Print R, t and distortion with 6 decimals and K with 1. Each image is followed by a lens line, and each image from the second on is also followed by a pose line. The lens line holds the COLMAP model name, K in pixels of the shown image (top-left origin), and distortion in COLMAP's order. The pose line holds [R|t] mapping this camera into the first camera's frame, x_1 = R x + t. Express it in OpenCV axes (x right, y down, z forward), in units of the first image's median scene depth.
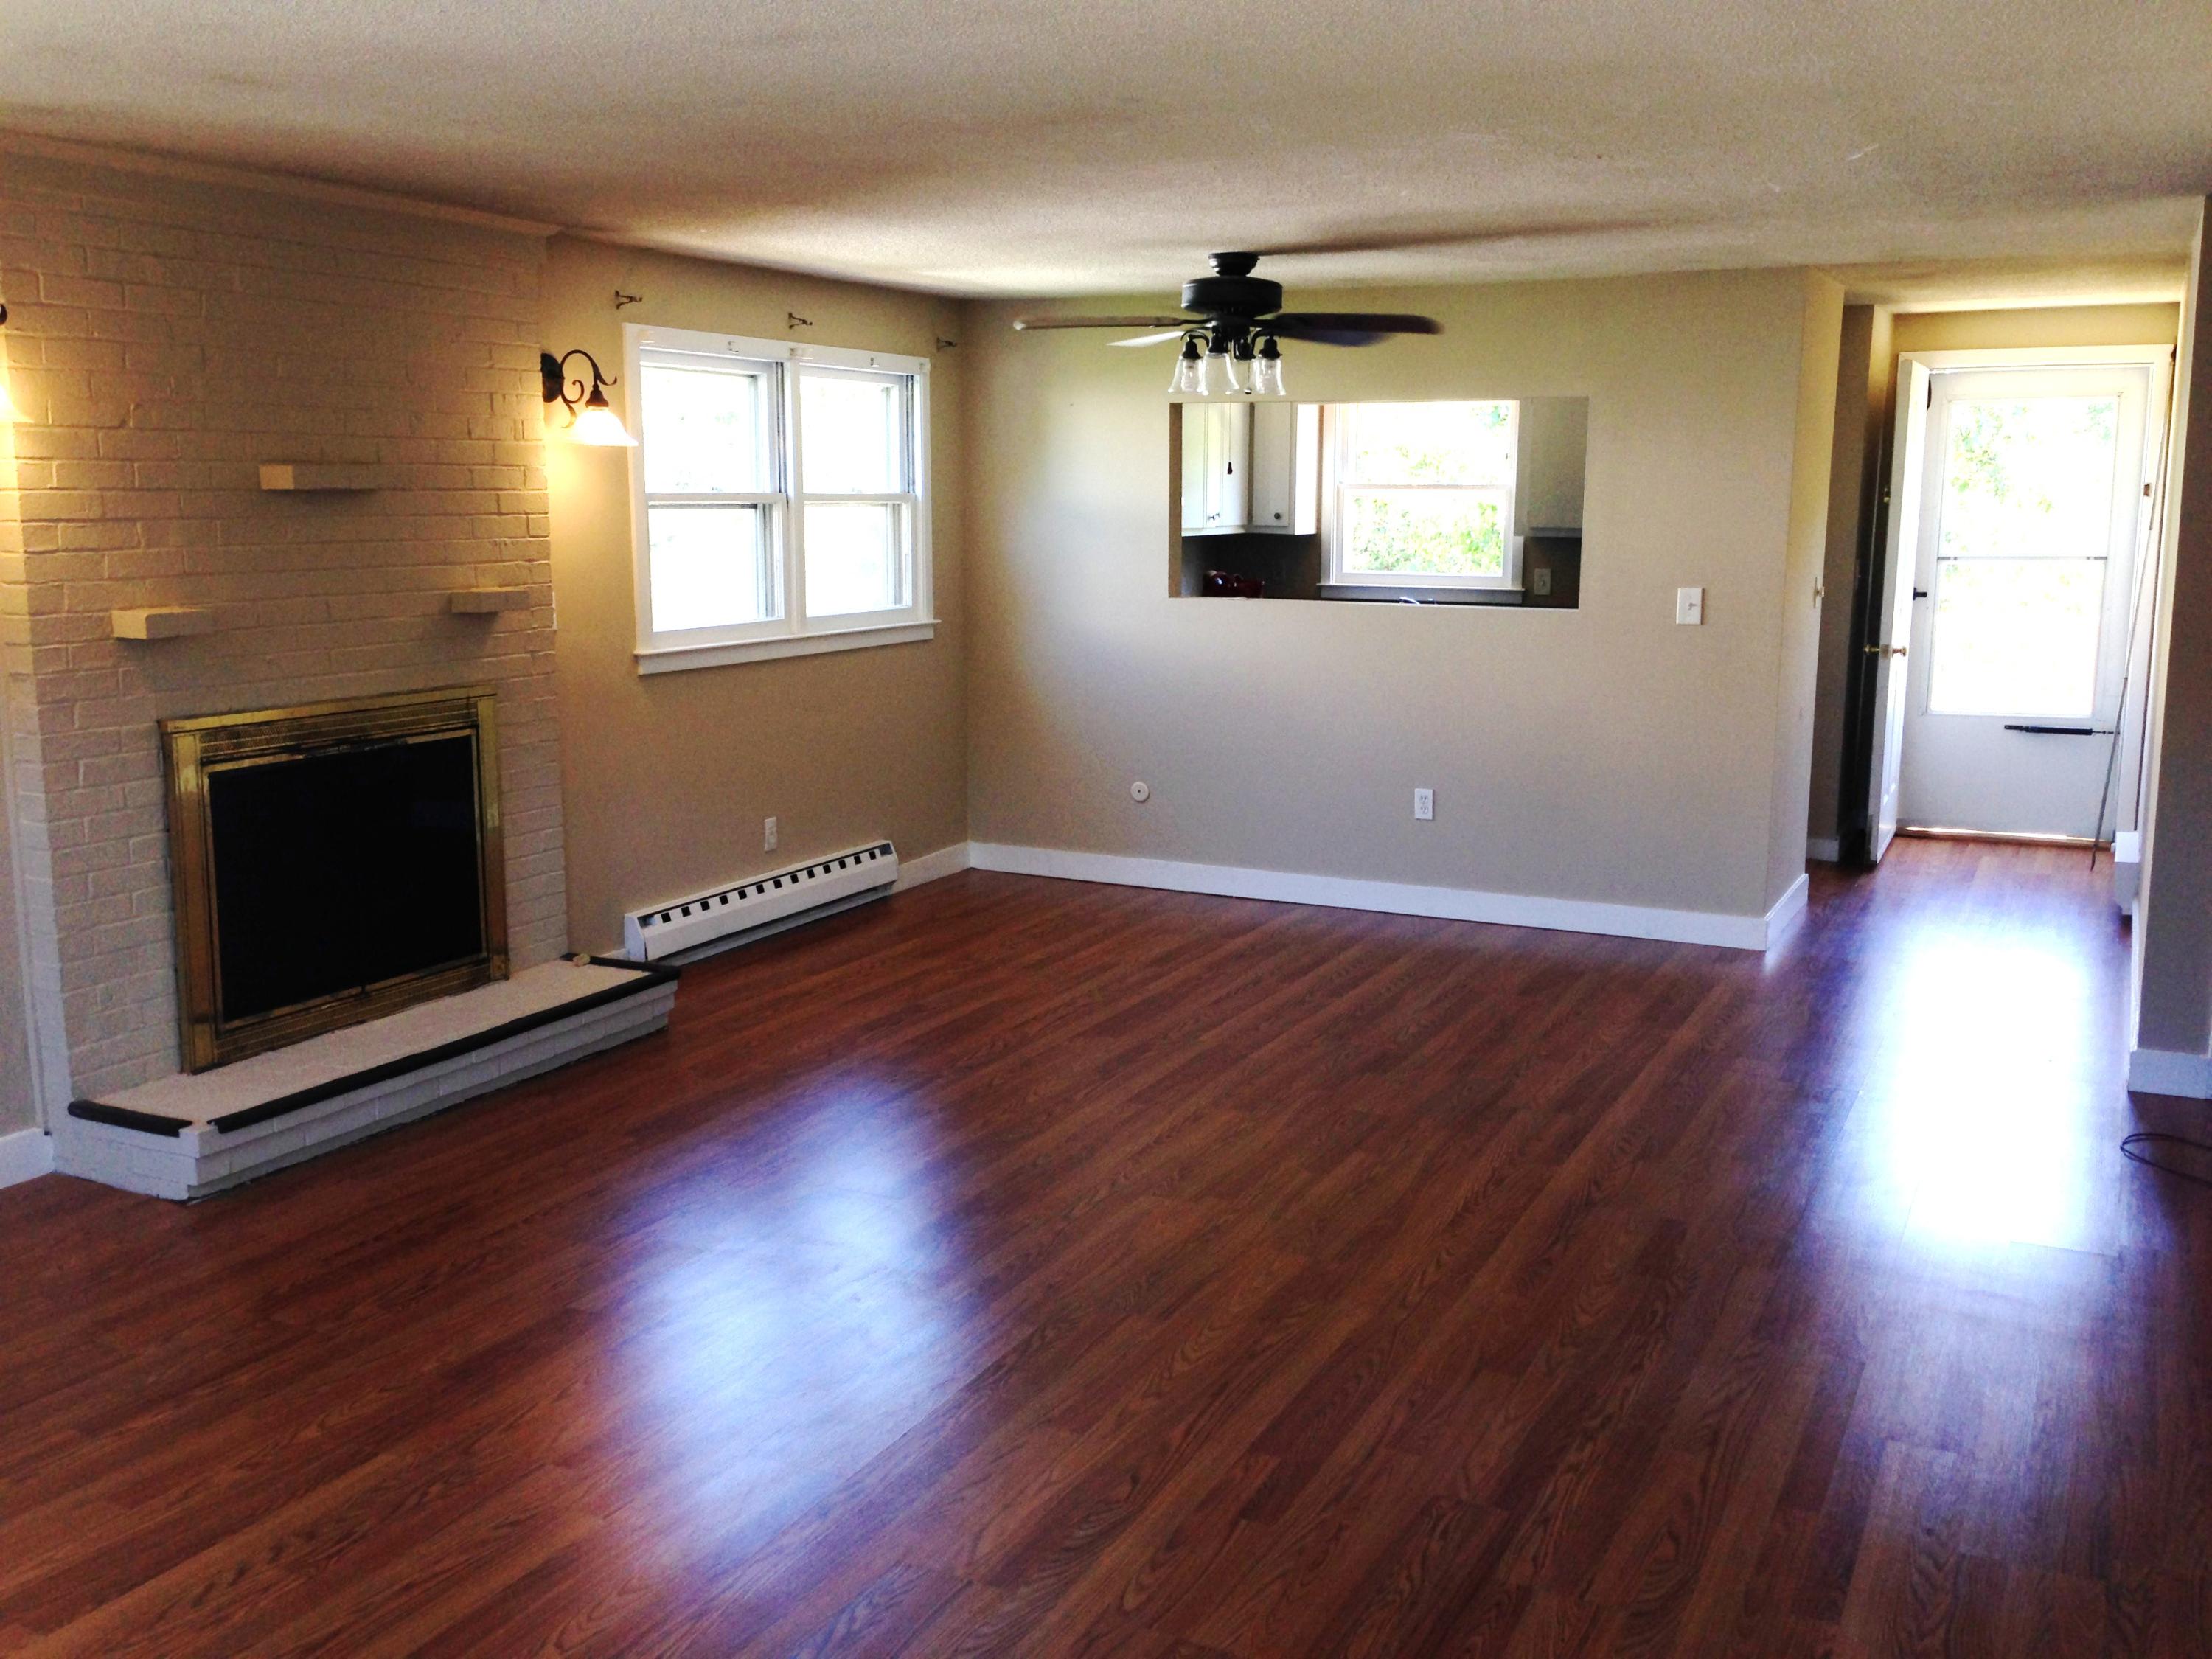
lens RADIAL K [[2015.7, 0, 1108.3], [0, 2015.7, 826.8], [0, 0, 1]] dist [0.044966, 0.000000]
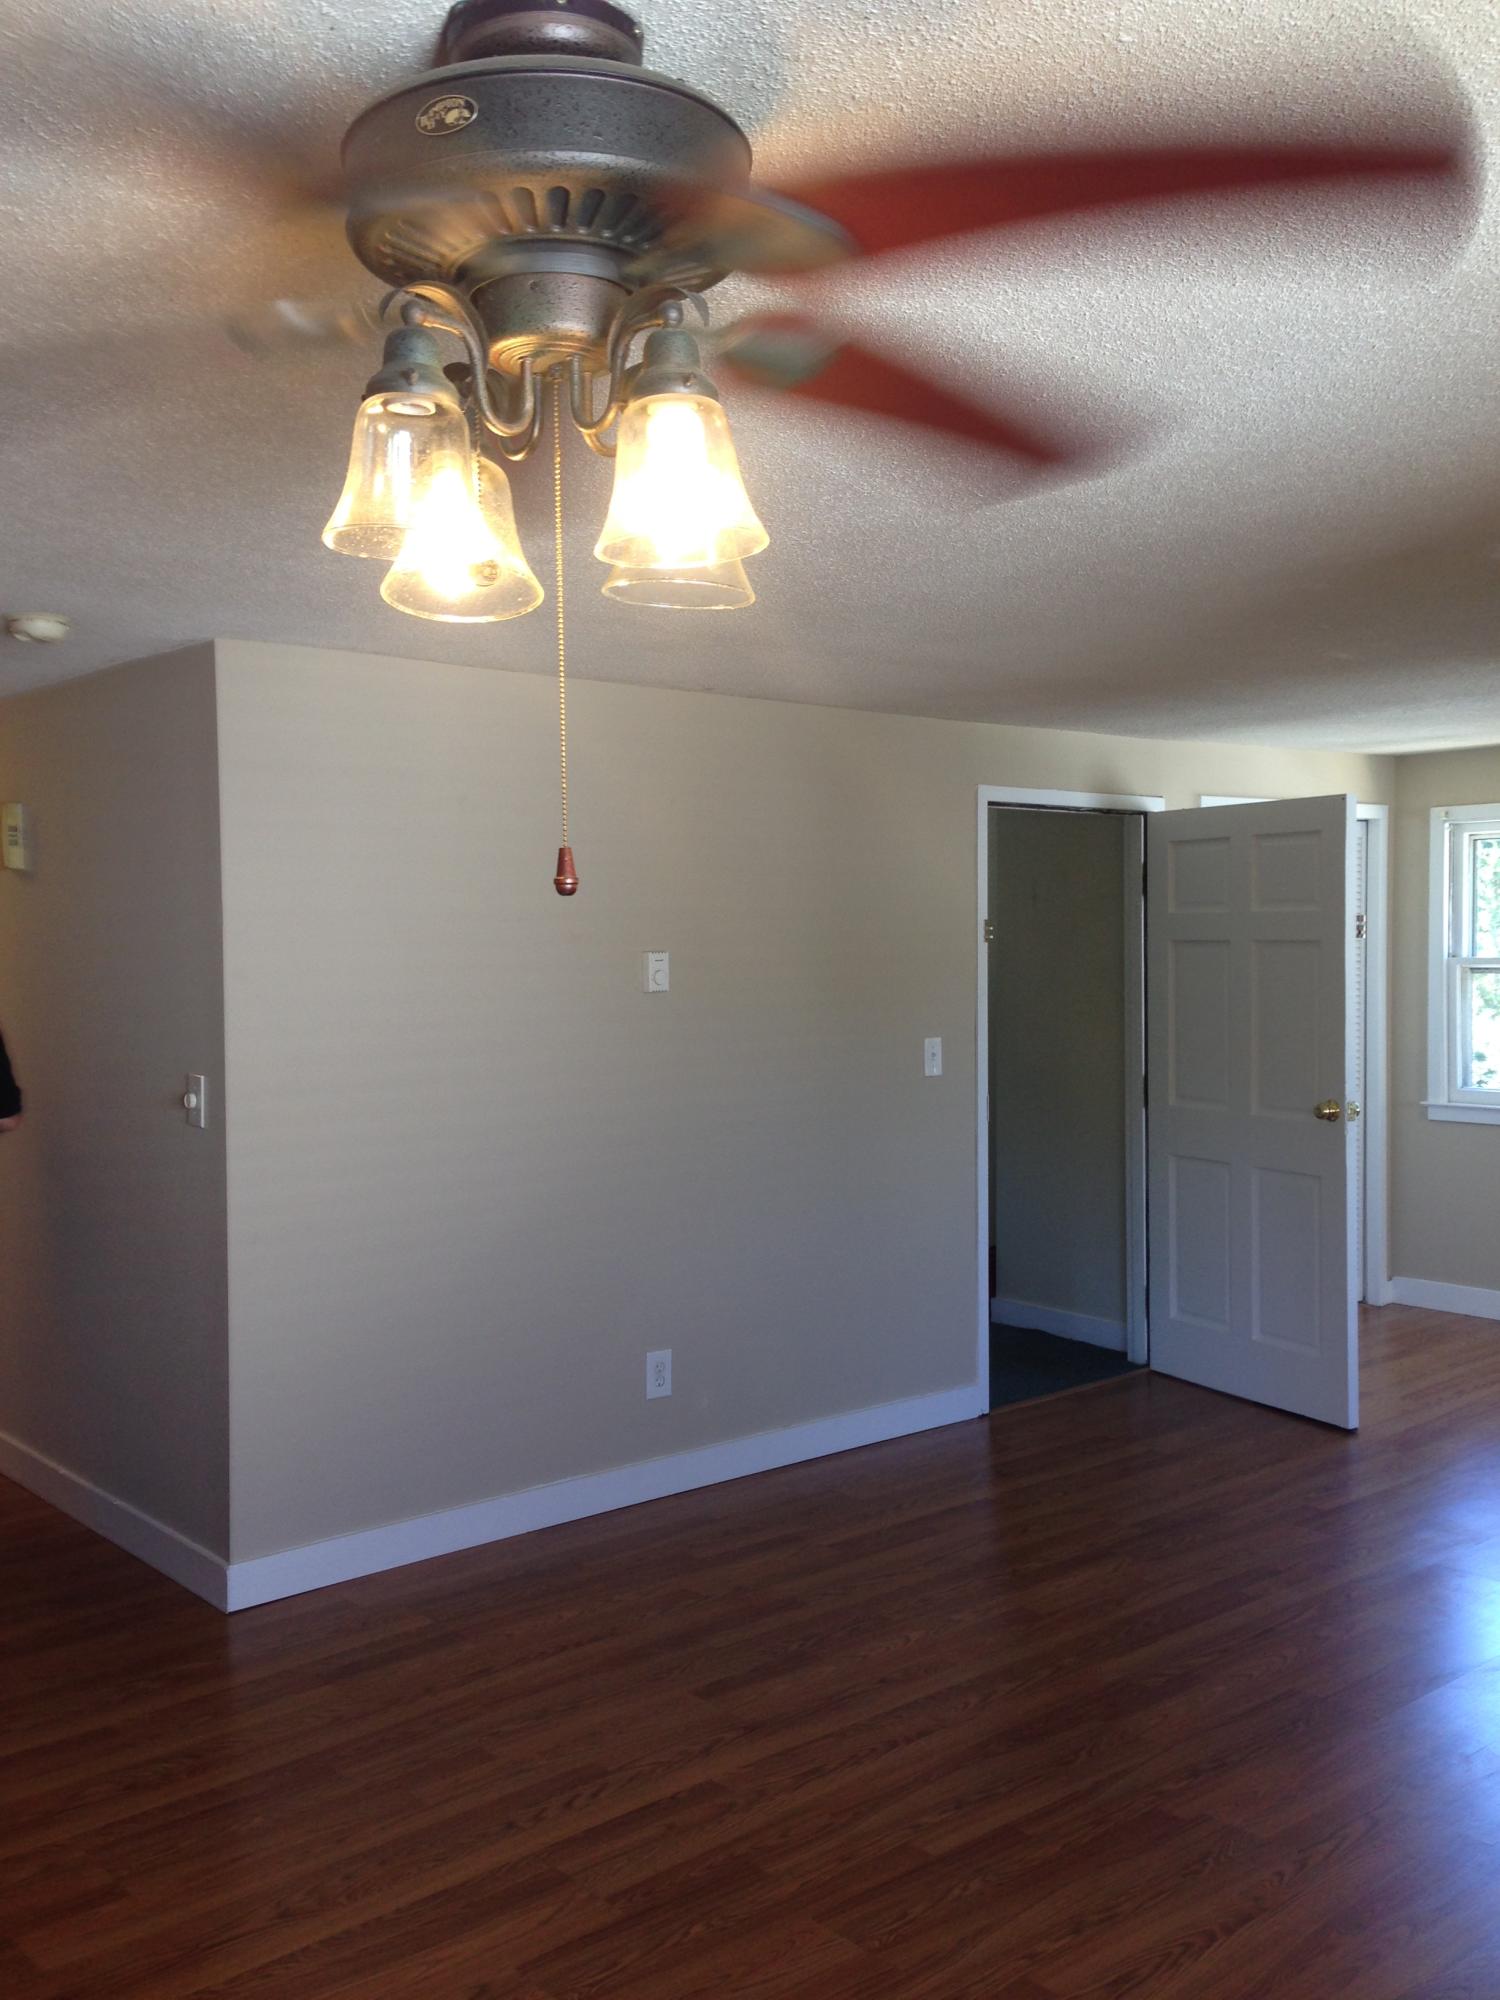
lens RADIAL K [[1822.5, 0, 750.8], [0, 1822.5, 1001.8], [0, 0, 1]] dist [0.044966, 0.000000]
pose [[-0.925278, -0.008513, 0.379193, -0.058119], [0.068879, 0.979353, 0.190062, -0.251586], [-0.372982, 0.201979, -0.905588, 1.498022]]
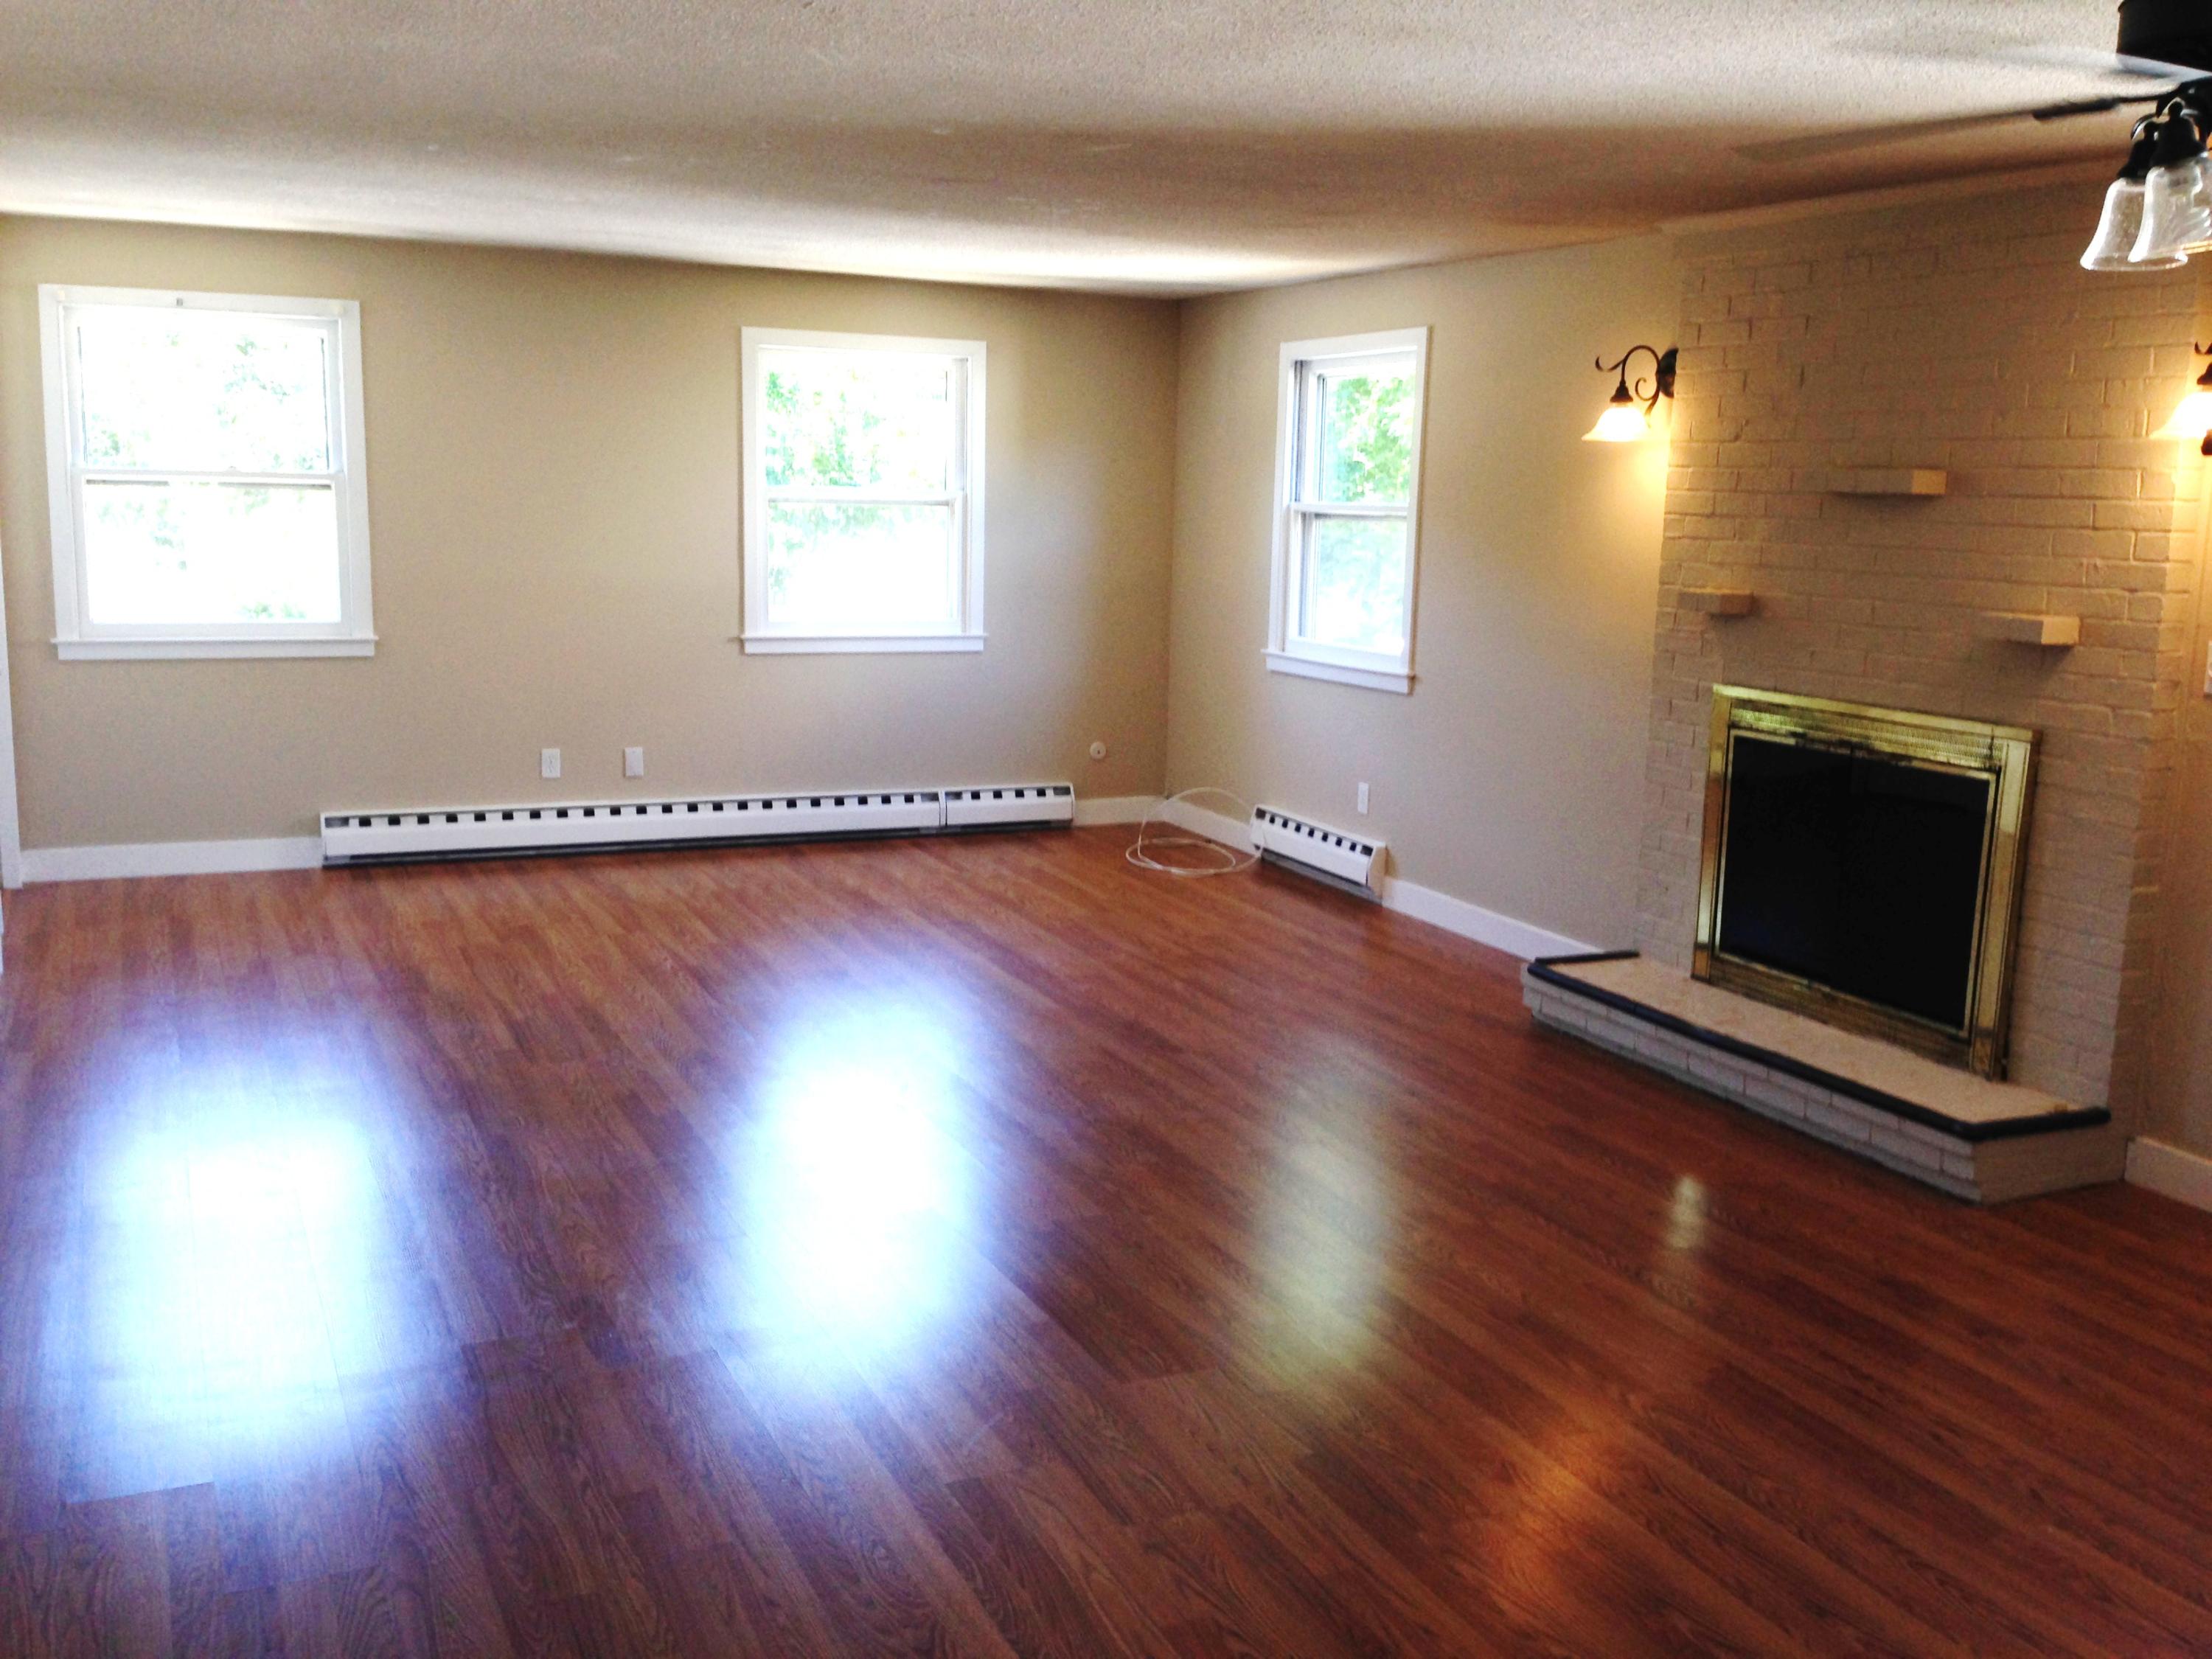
lens RADIAL K [[2015.7, 0, 1102.3], [0, 2015.7, 823.7], [0, 0, 1]] dist [0.044966, 0.000000]
pose [[-0.624076, 0.111484, -0.773369, 0.659206], [-0.161791, 0.949881, 0.267487, -0.220472], [0.764430, 0.292057, -0.574761, 1.347693]]
